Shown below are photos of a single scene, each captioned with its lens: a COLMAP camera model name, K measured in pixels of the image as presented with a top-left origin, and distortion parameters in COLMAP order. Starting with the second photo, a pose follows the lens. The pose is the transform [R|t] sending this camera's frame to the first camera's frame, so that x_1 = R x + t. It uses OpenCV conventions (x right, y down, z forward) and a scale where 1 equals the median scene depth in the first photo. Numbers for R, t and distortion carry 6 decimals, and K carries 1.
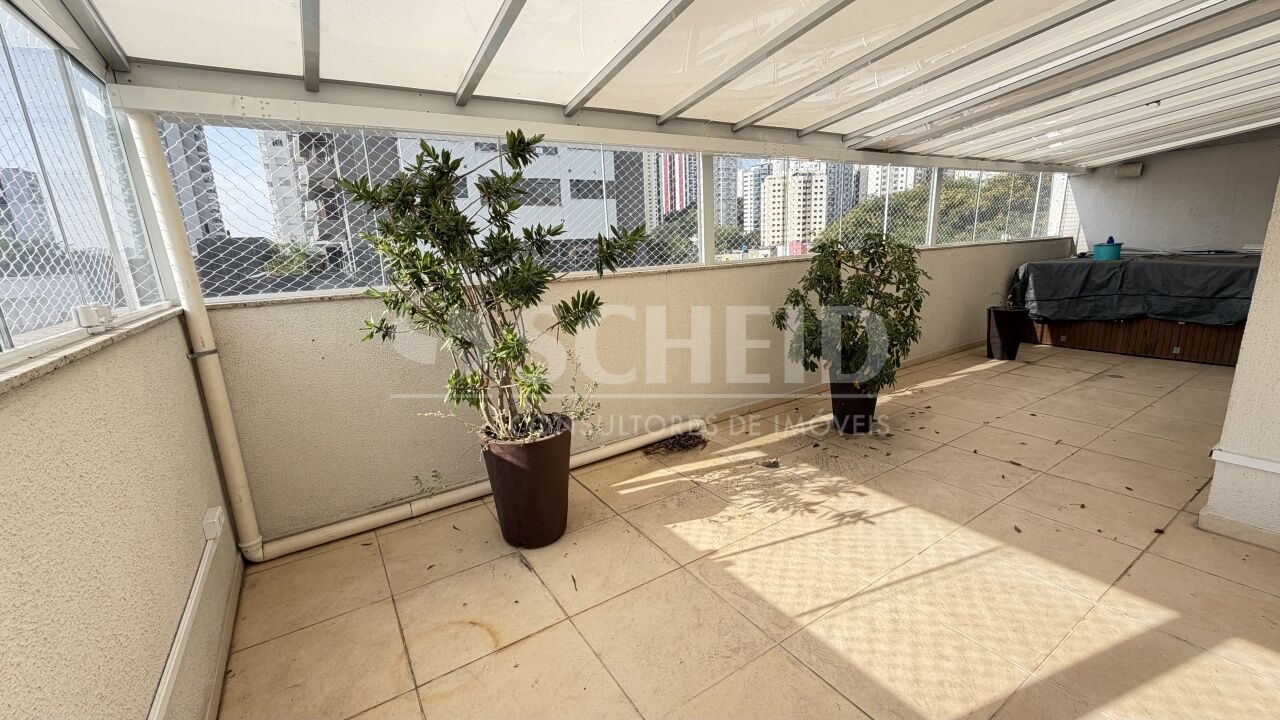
lens RADIAL K [[509.0, 0, 636.8], [0, 509.0, 360.4], [0, 0, 1]] dist [-0.000013, 0.000176]
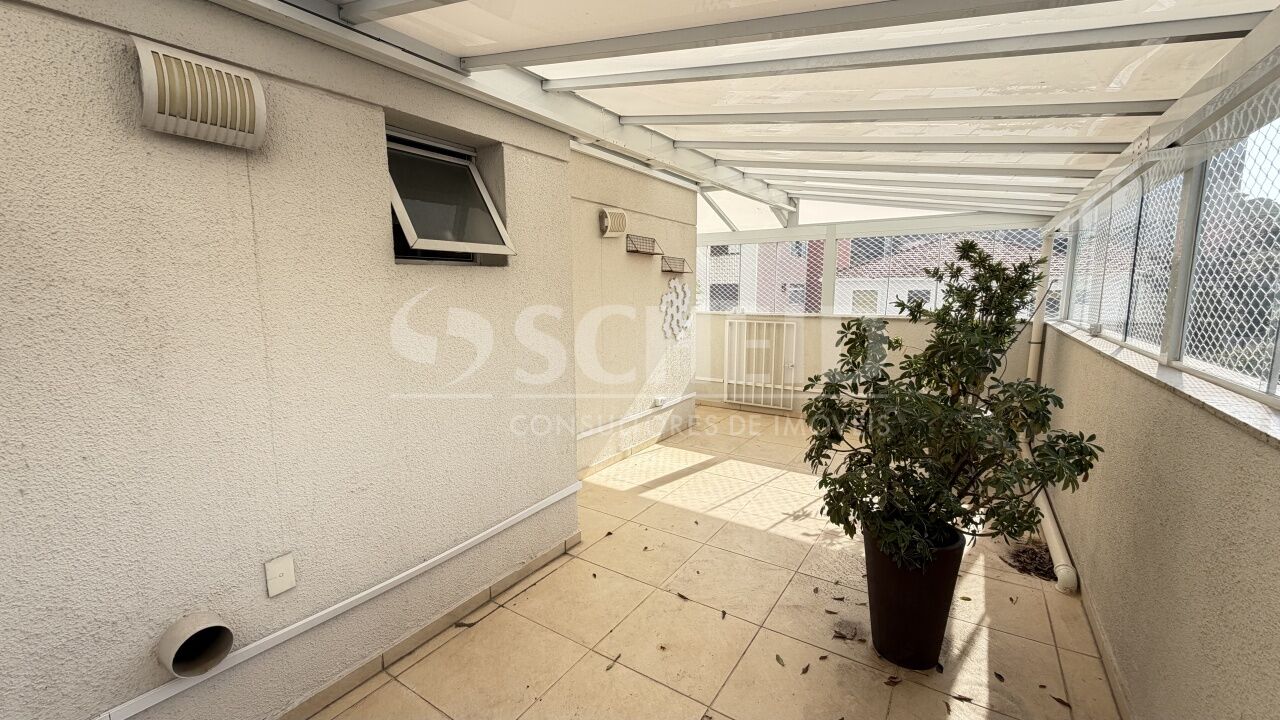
lens RADIAL K [[509.0, 0, 636.8], [0, 509.0, 360.4], [0, 0, 1]] dist [-0.000013, 0.000176]
pose [[-0.912315, 0.100209, -0.397040, 1.080341], [-0.050953, 0.934280, 0.352882, -0.438930], [0.406308, 0.342169, -0.847251, 1.507414]]
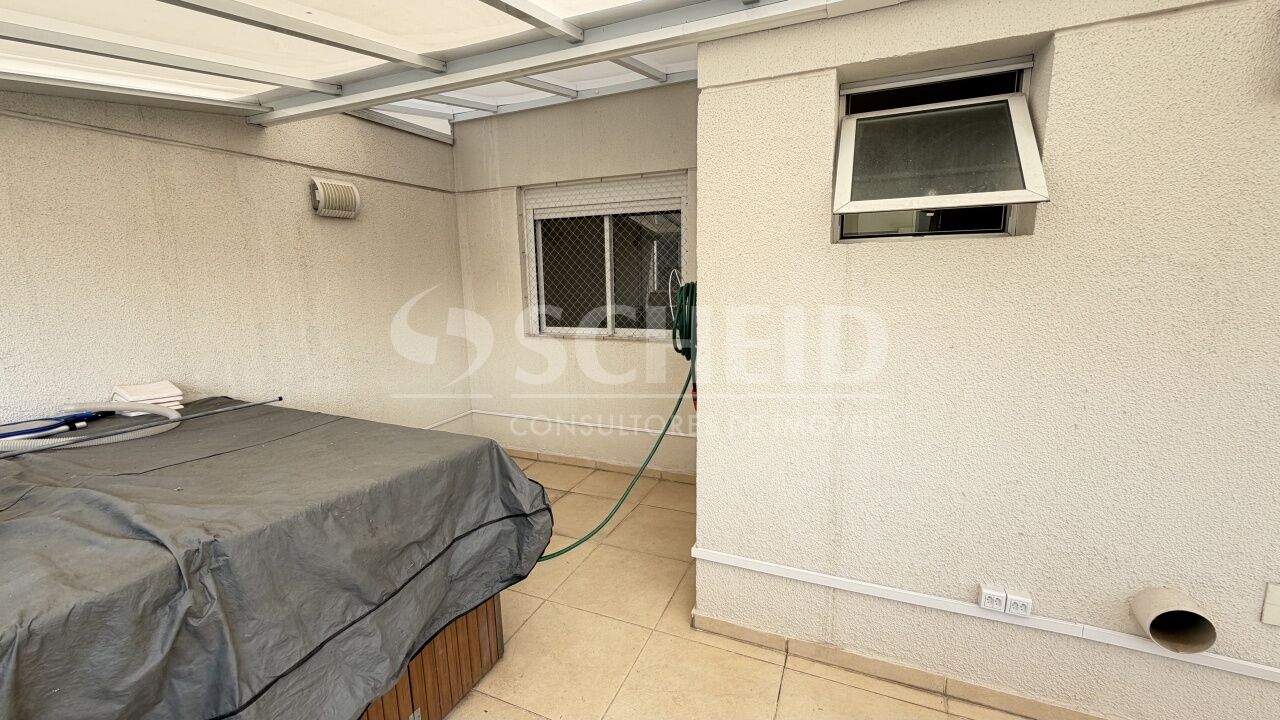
lens RADIAL K [[509.0, 0, 636.8], [0, 509.0, 360.4], [0, 0, 1]] dist [-0.000013, 0.000176]
pose [[-0.554552, -0.088019, 0.827481, 1.236951], [0.224307, 0.941773, 0.250500, -0.471151], [-0.801348, 0.324525, -0.502519, 1.618016]]
